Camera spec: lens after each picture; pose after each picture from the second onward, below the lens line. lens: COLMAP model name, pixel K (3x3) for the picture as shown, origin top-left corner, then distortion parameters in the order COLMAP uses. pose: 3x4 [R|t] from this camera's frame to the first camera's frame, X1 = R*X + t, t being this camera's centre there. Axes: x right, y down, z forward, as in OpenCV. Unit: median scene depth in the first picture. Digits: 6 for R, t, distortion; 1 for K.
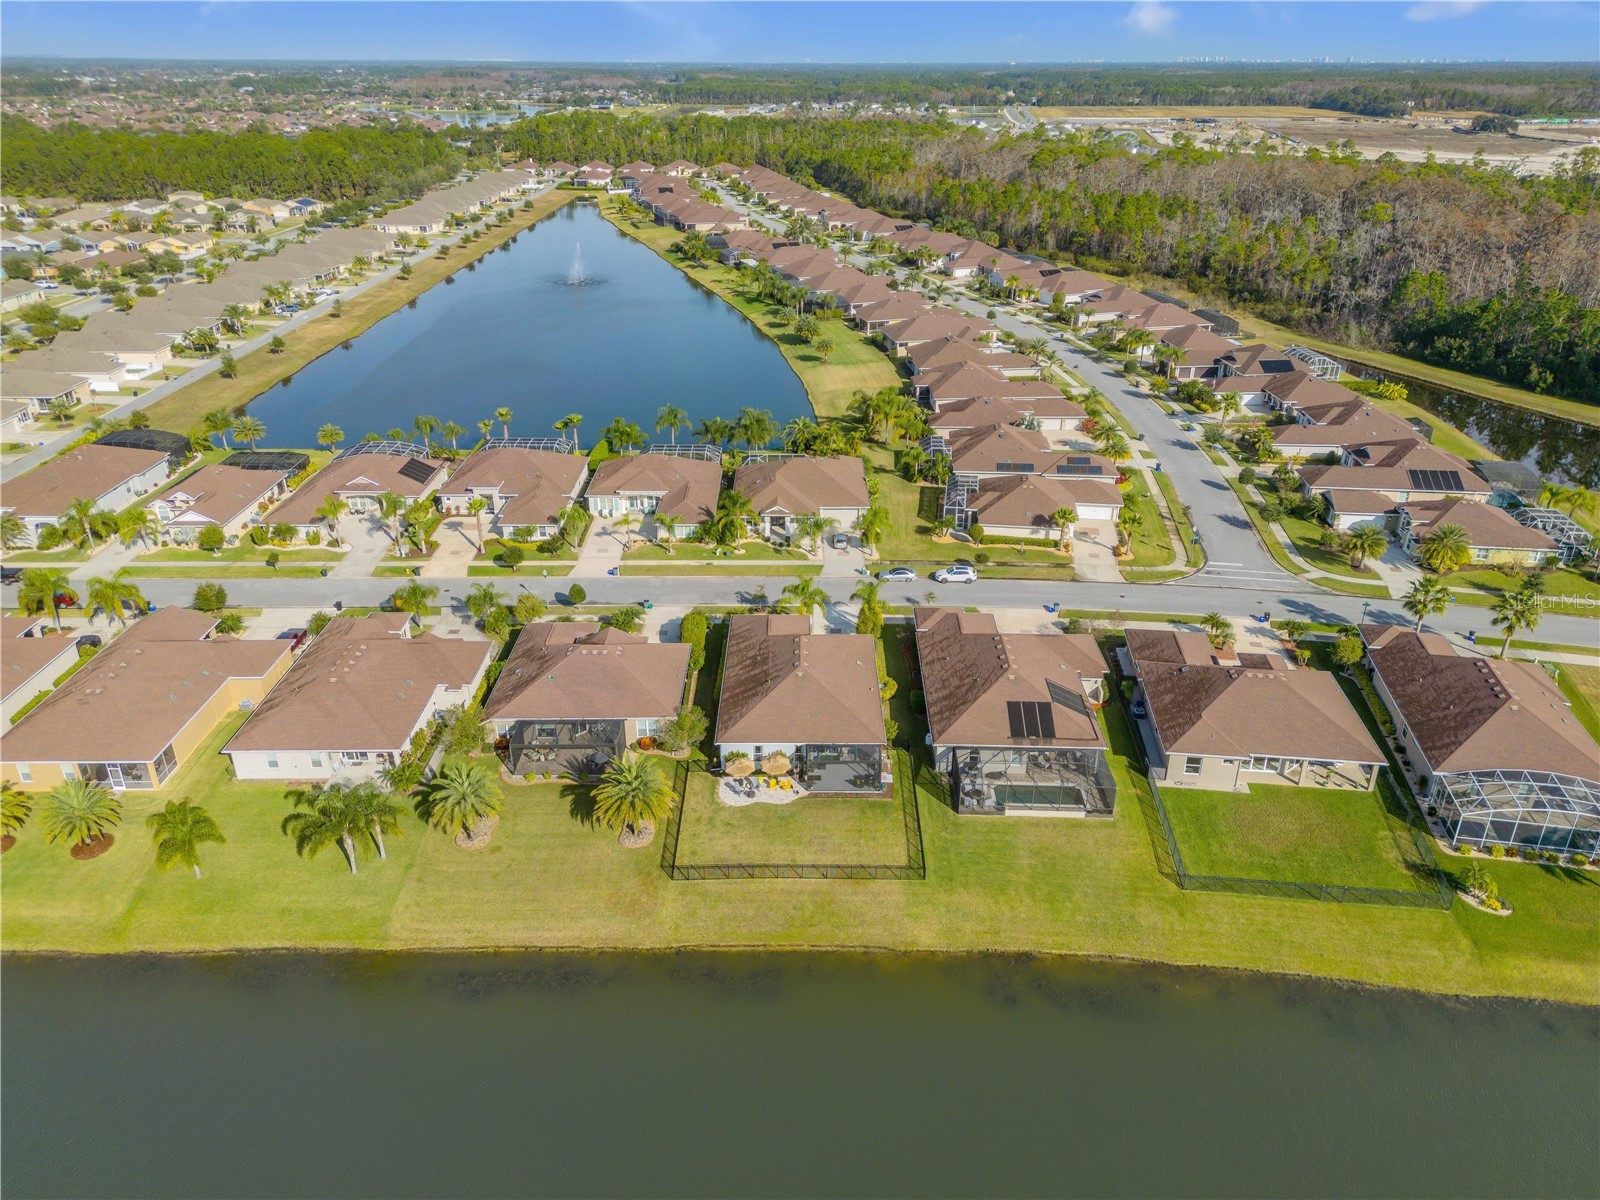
lens RADIAL K [[1121.0, 0, 800.0], [0, 1121.0, 600.0], [0, 0, 1]] dist [0.078319, -0.078690]
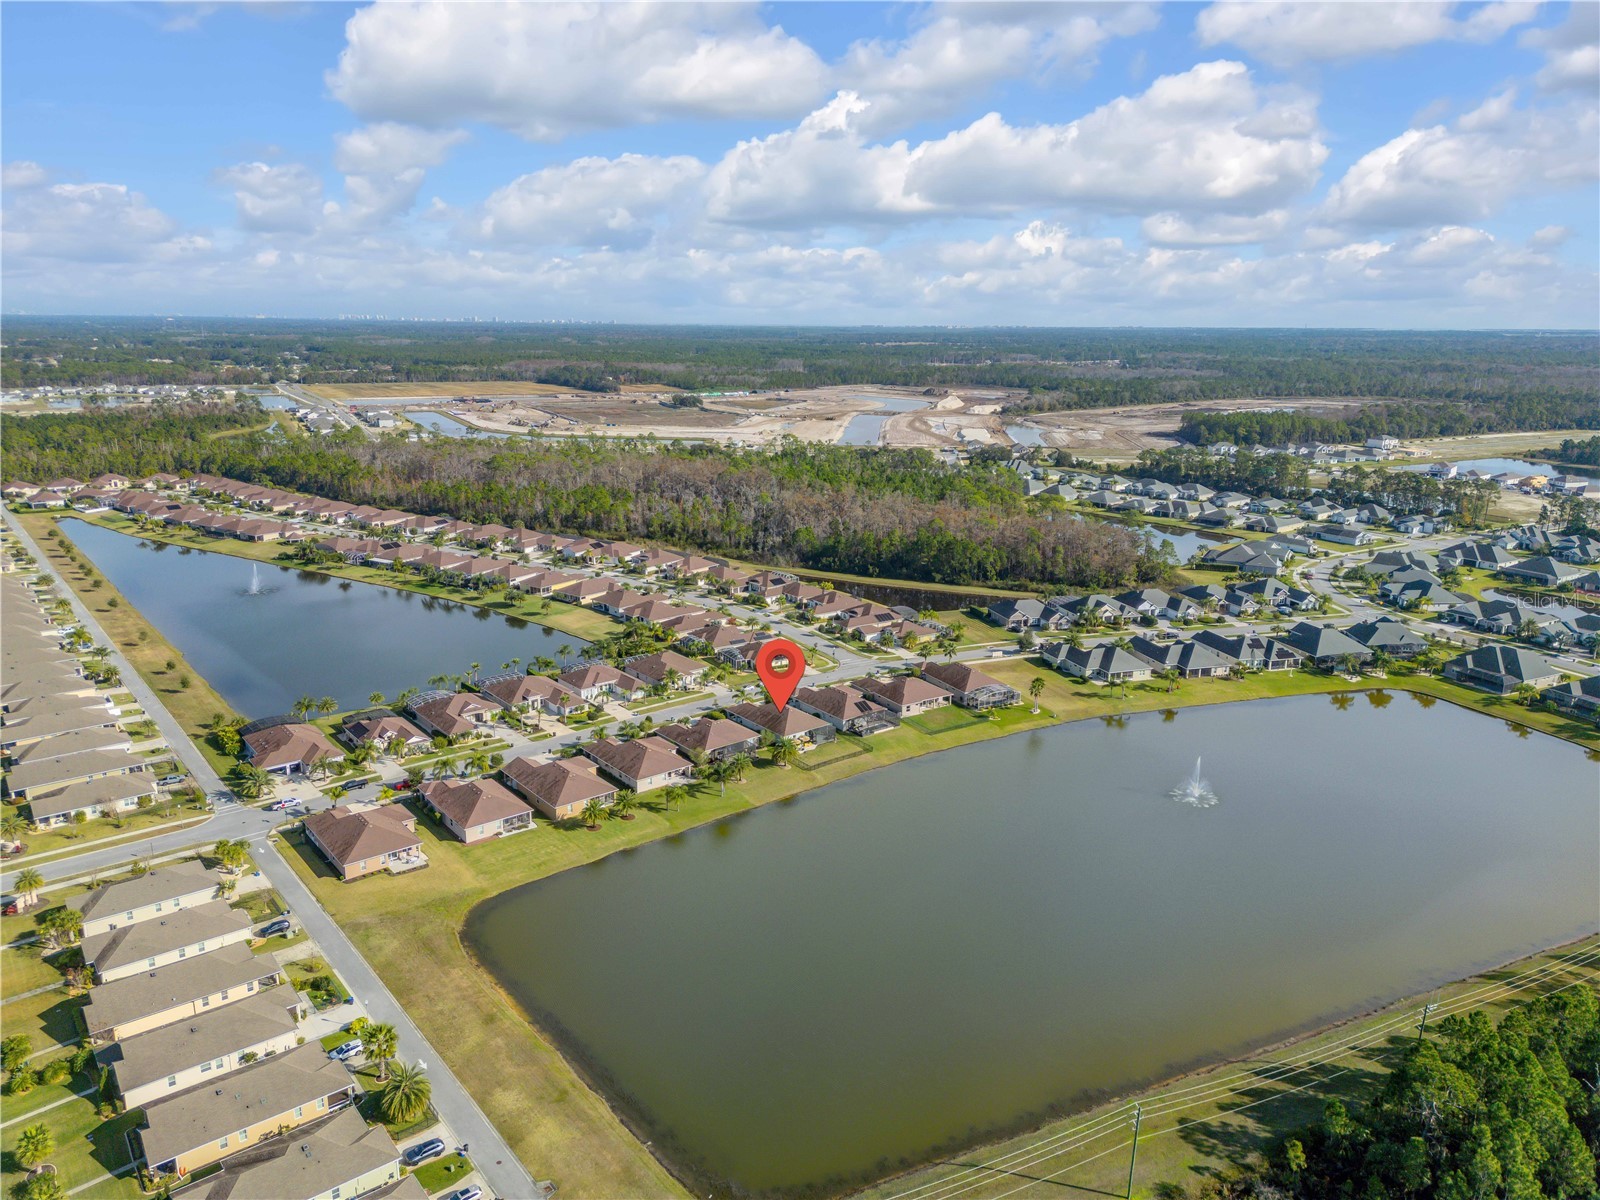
lens RADIAL K [[1121.0, 0, 800.0], [0, 1121.0, 600.0], [0, 0, 1]] dist [0.078319, -0.078690]
pose [[0.779374, -0.148718, 0.608654, -1.017900], [0.263234, 0.959252, -0.102685, 0.058027], [-0.568581, 0.240248, 0.786763, -0.785677]]
